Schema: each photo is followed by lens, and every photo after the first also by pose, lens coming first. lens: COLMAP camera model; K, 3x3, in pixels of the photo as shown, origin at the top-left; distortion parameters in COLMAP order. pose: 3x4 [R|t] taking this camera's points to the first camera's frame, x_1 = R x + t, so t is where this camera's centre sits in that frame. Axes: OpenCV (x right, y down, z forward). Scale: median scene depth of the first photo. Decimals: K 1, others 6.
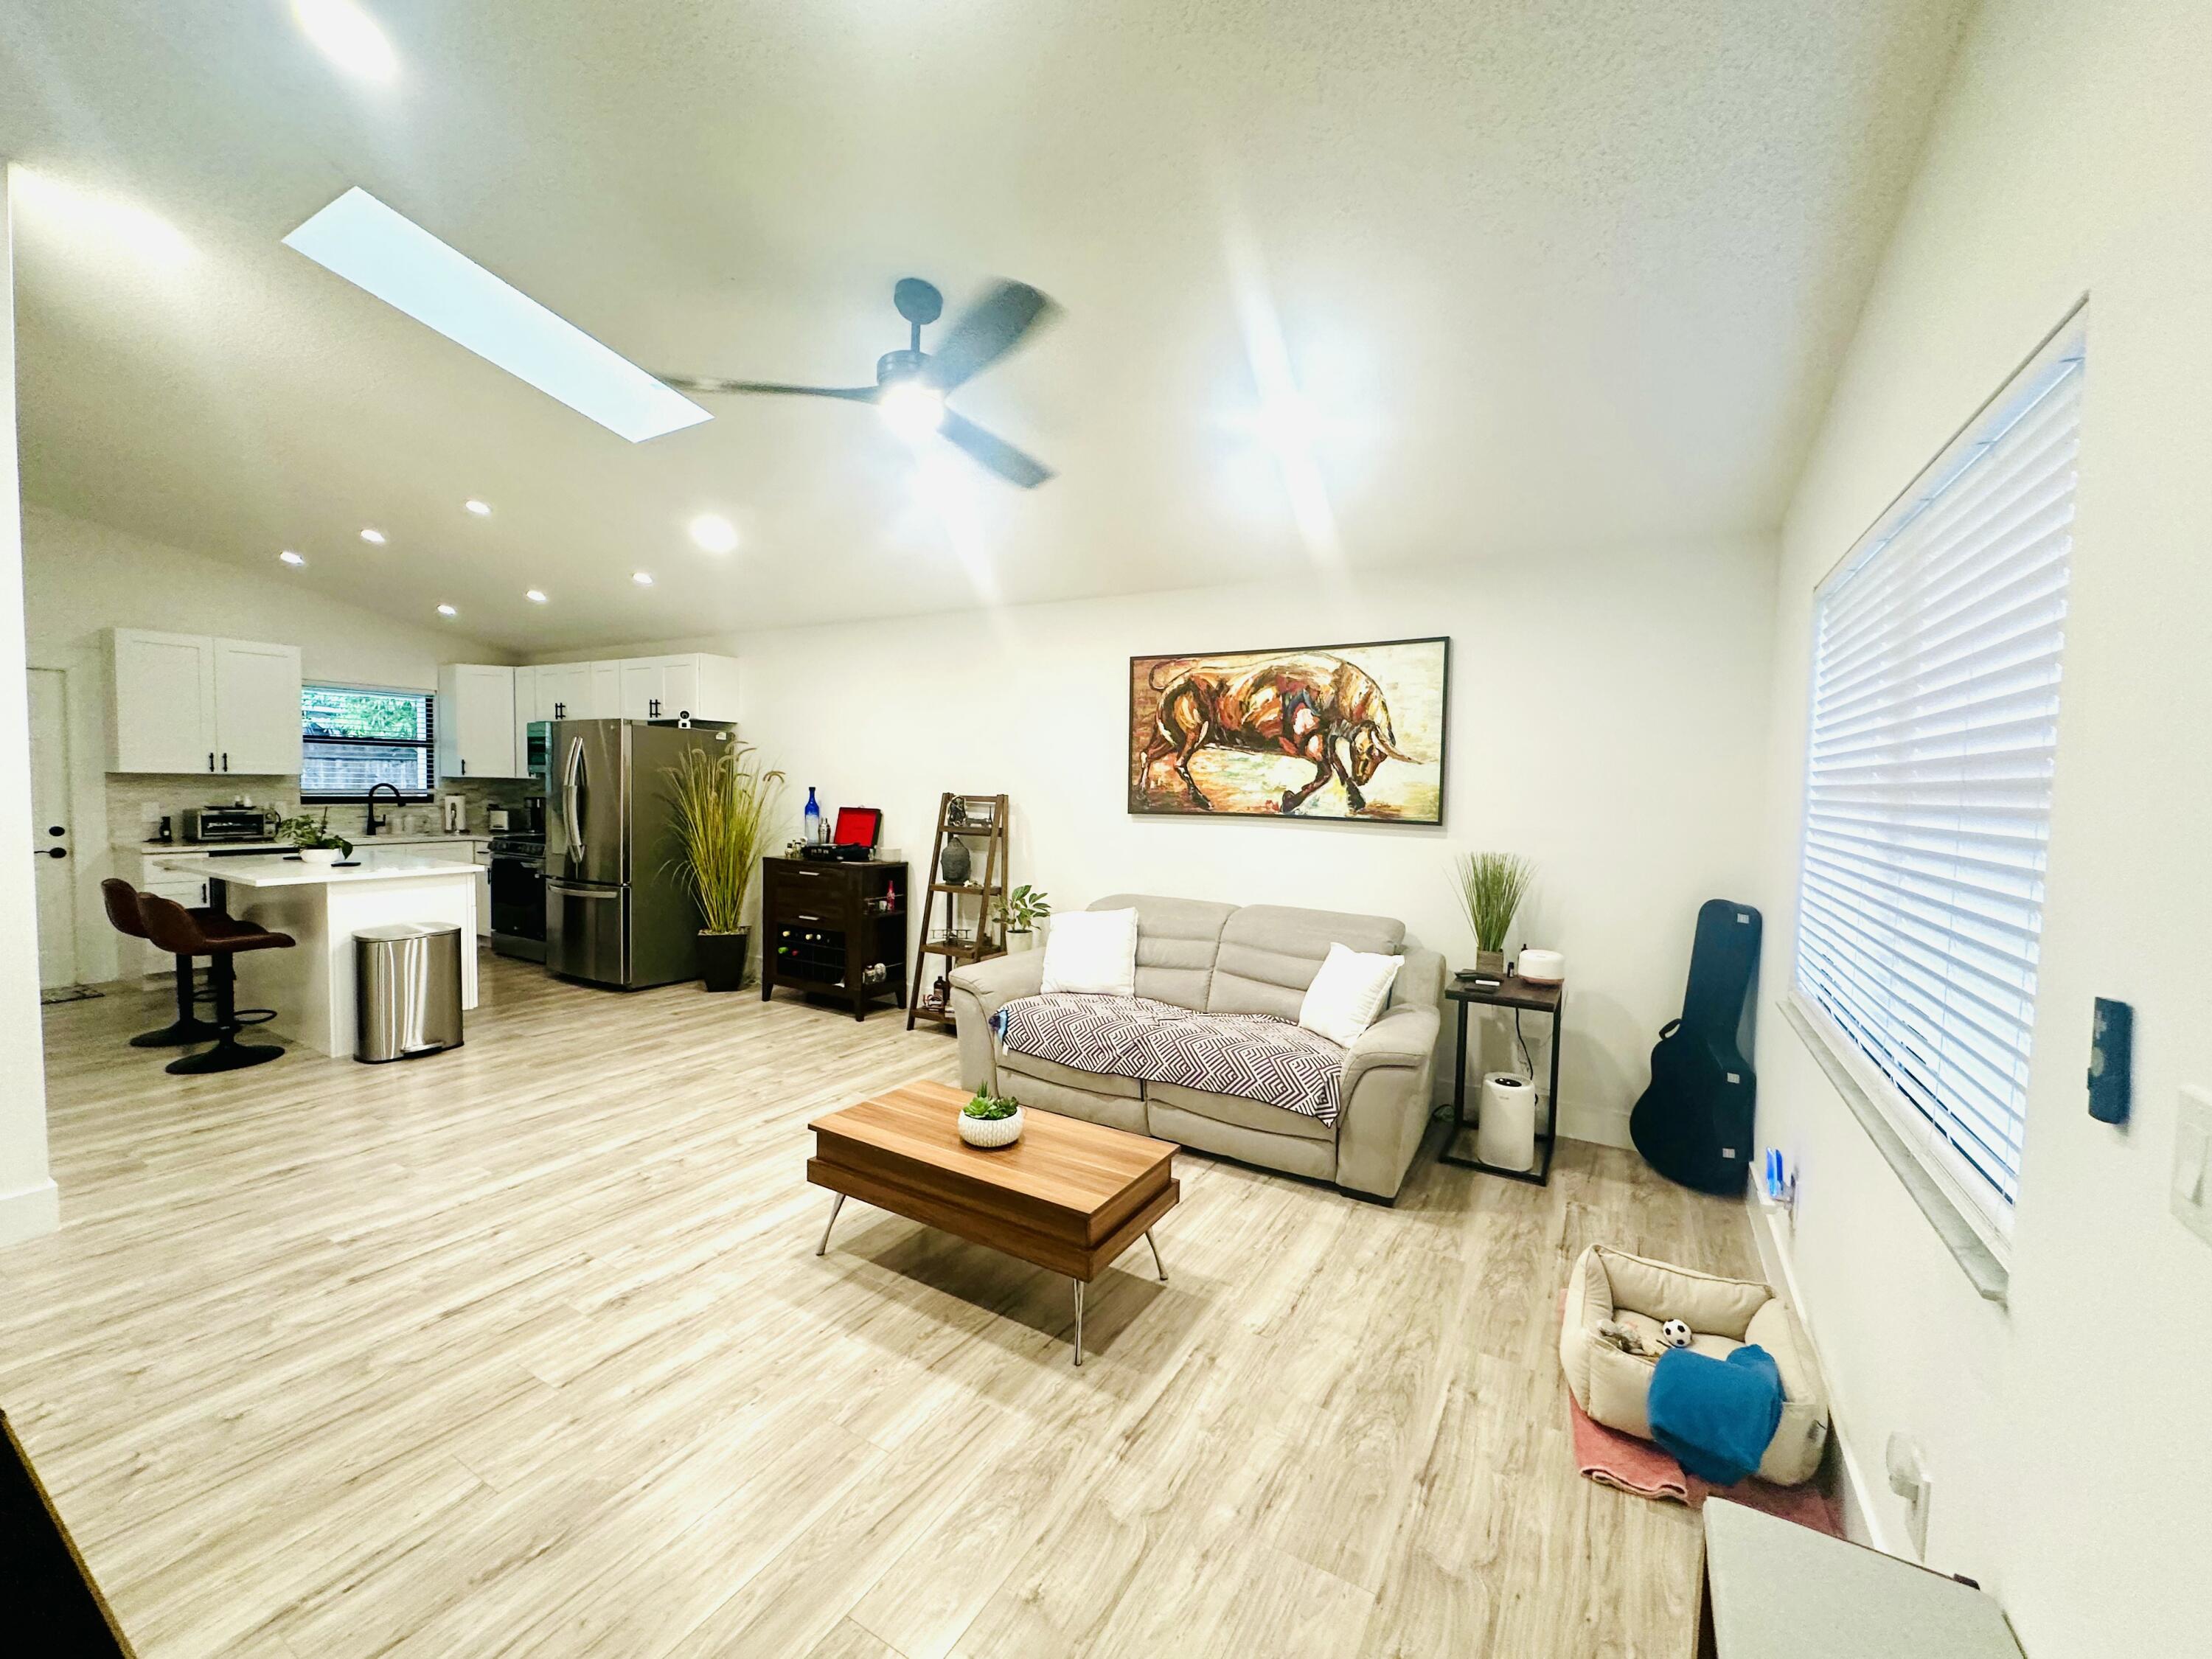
lens RADIAL K [[881.3, 0, 1097.2], [0, 881.3, 825.2], [0, 0, 1]] dist [-0.002627, 0.000742]
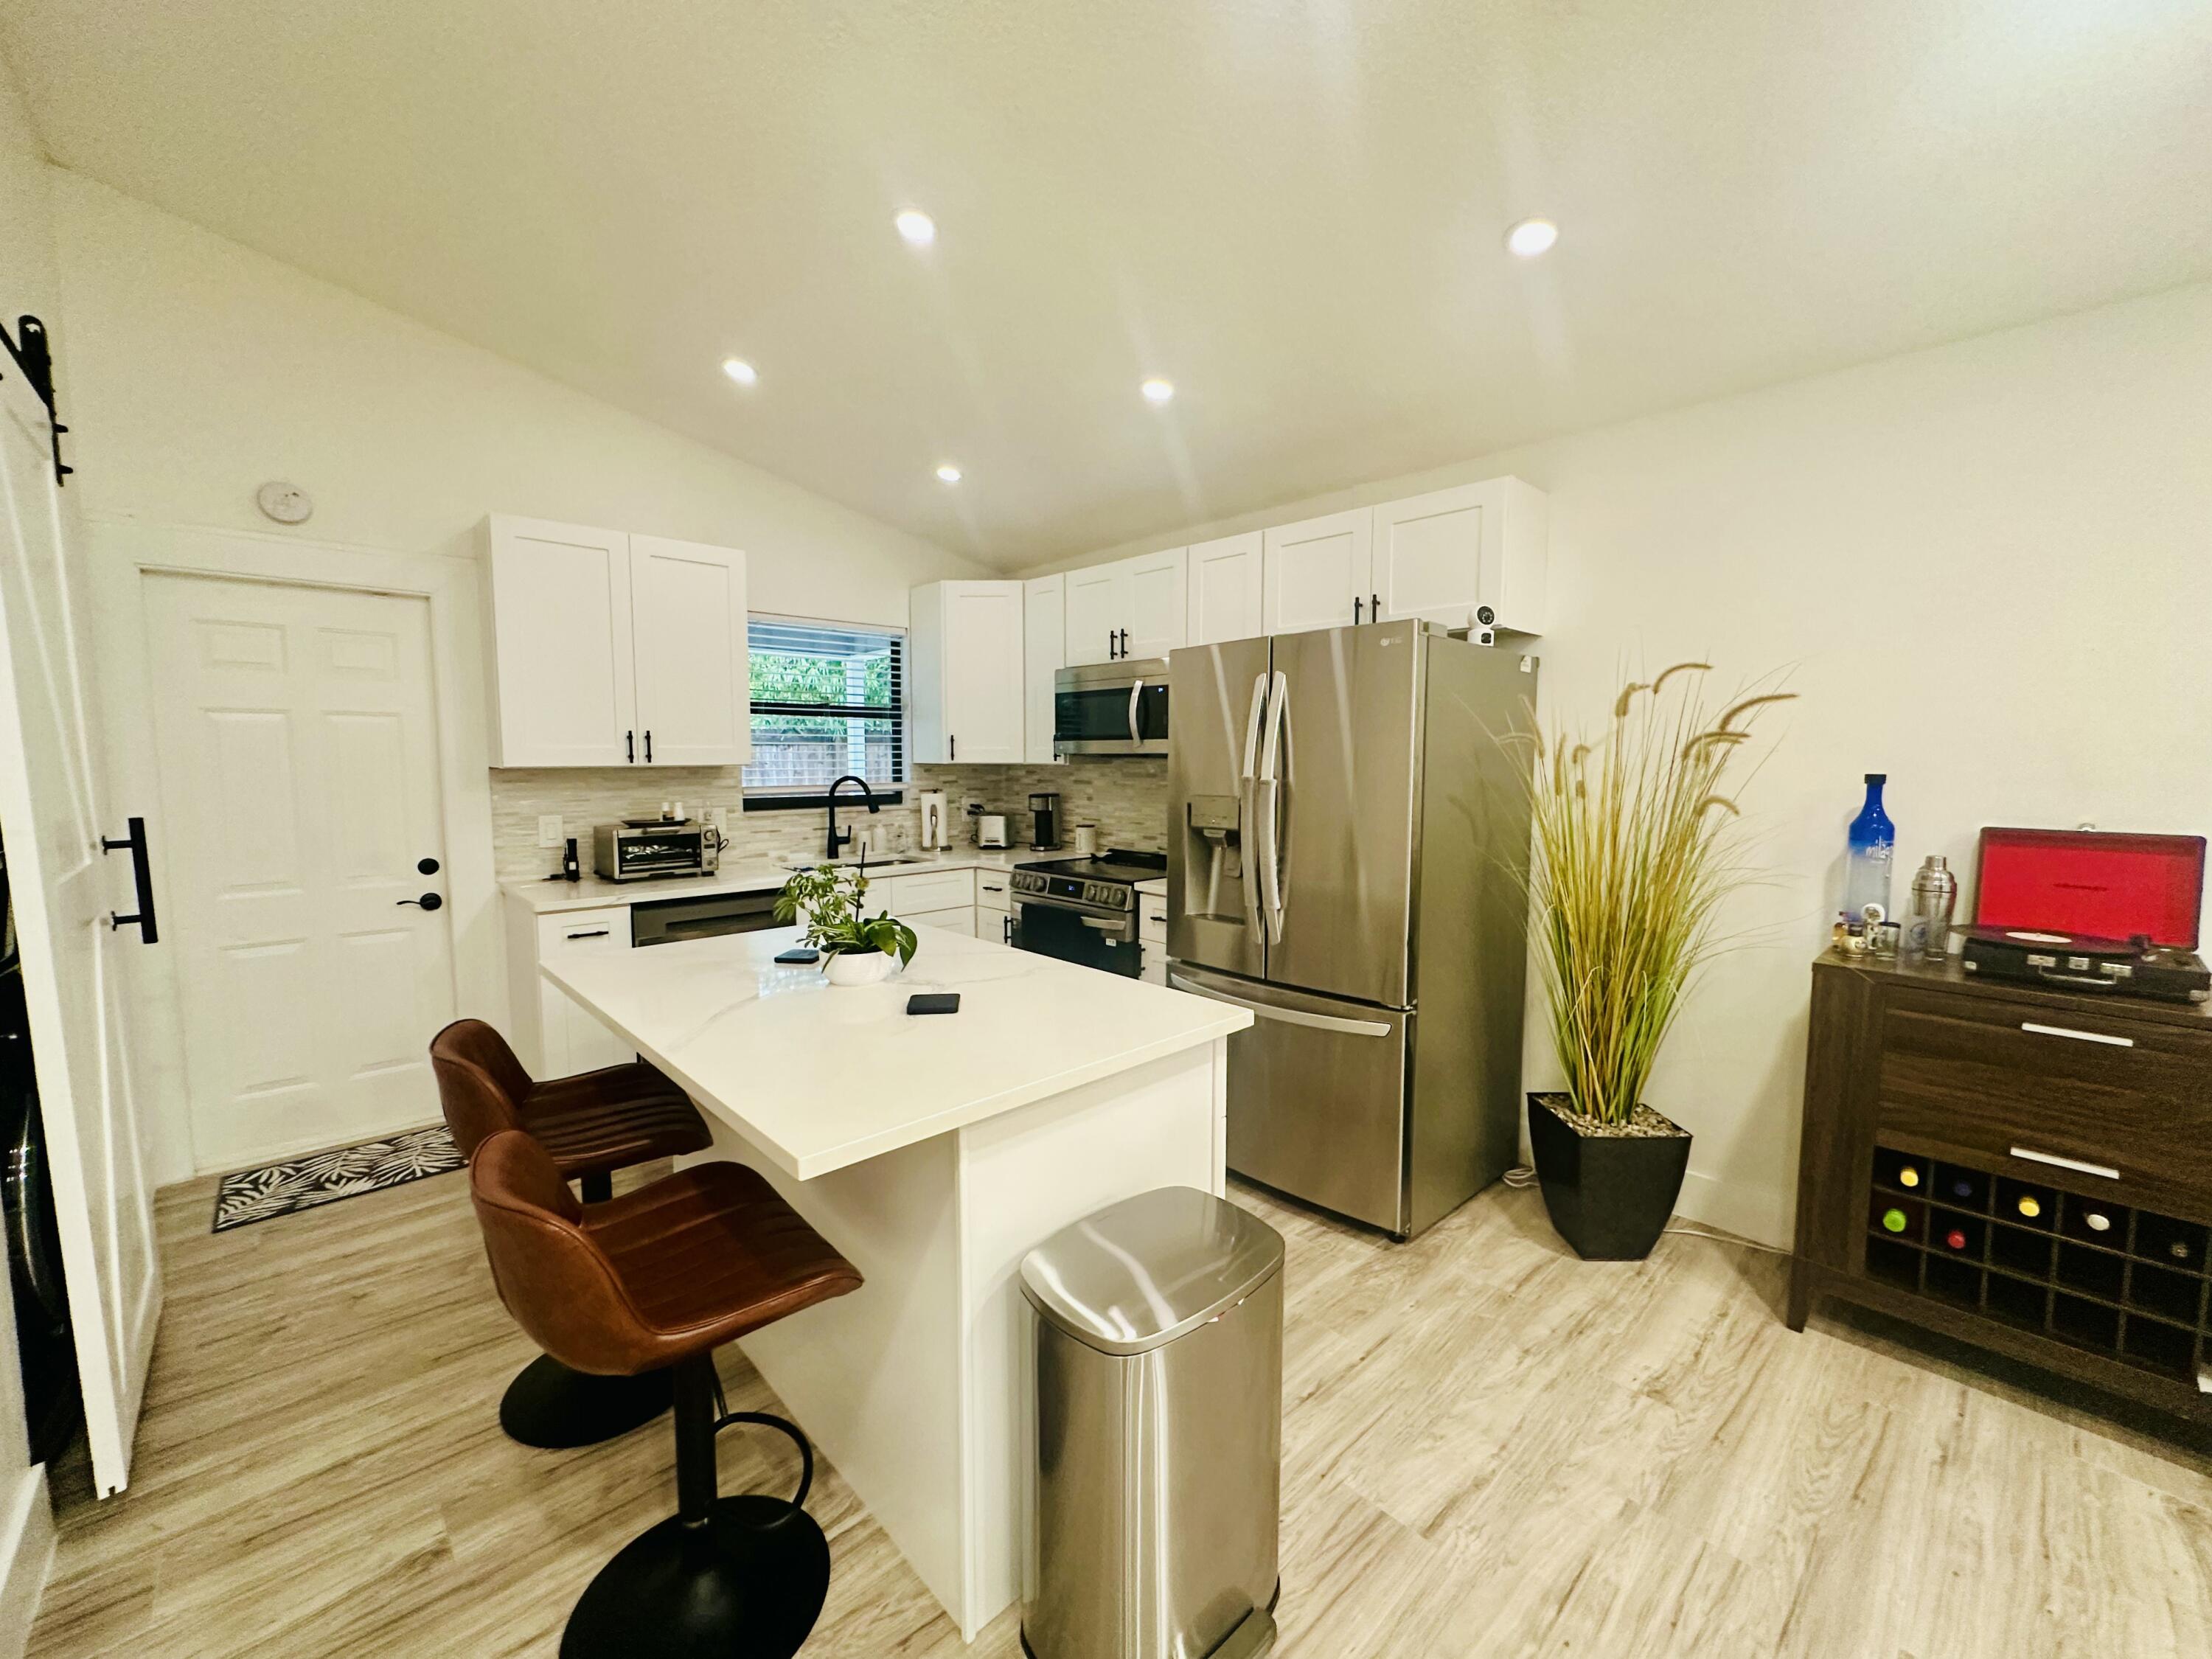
lens RADIAL K [[881.3, 0, 1097.1], [0, 881.3, 827.9], [0, 0, 1]] dist [-0.002627, 0.000742]
pose [[0.957763, 0.003220, -0.287541, -0.539040], [0.006163, 0.999478, 0.031719, -0.034319], [0.287493, -0.032151, 0.957243, 0.525234]]
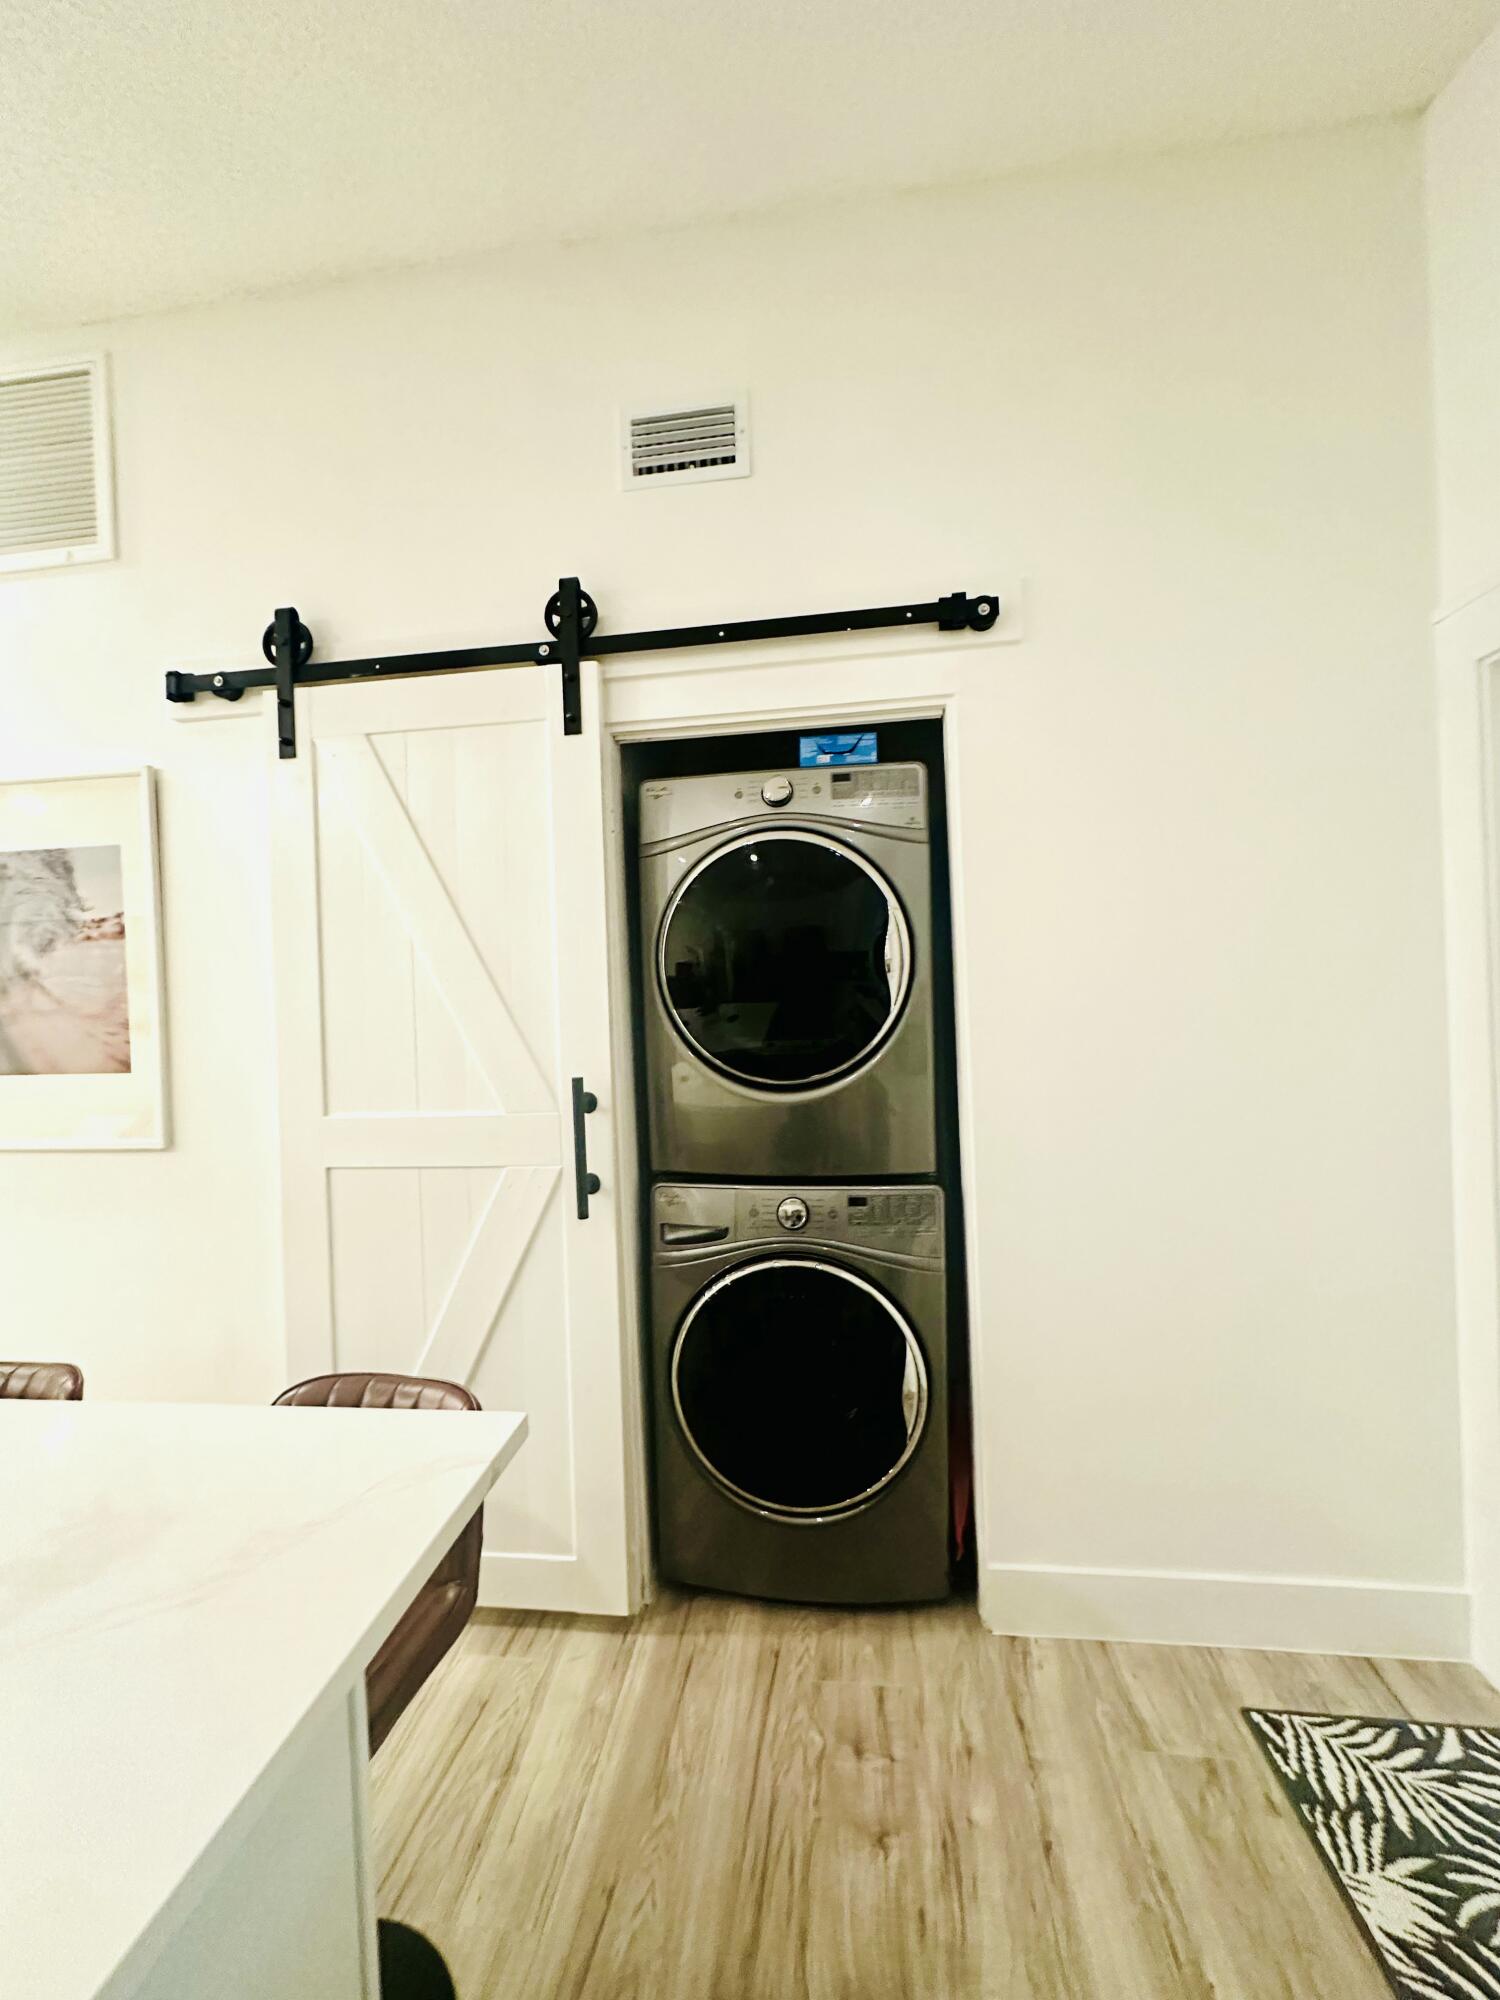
lens RADIAL K [[796.9, 0, 755.8], [0, 796.9, 999.9], [0, 0, 1]] dist [-0.002627, 0.000742]
pose [[-0.916768, 0.024187, -0.398687, -0.846754], [0.003478, 0.998610, 0.052586, -0.068369], [0.399405, 0.046823, -0.915578, 0.981553]]
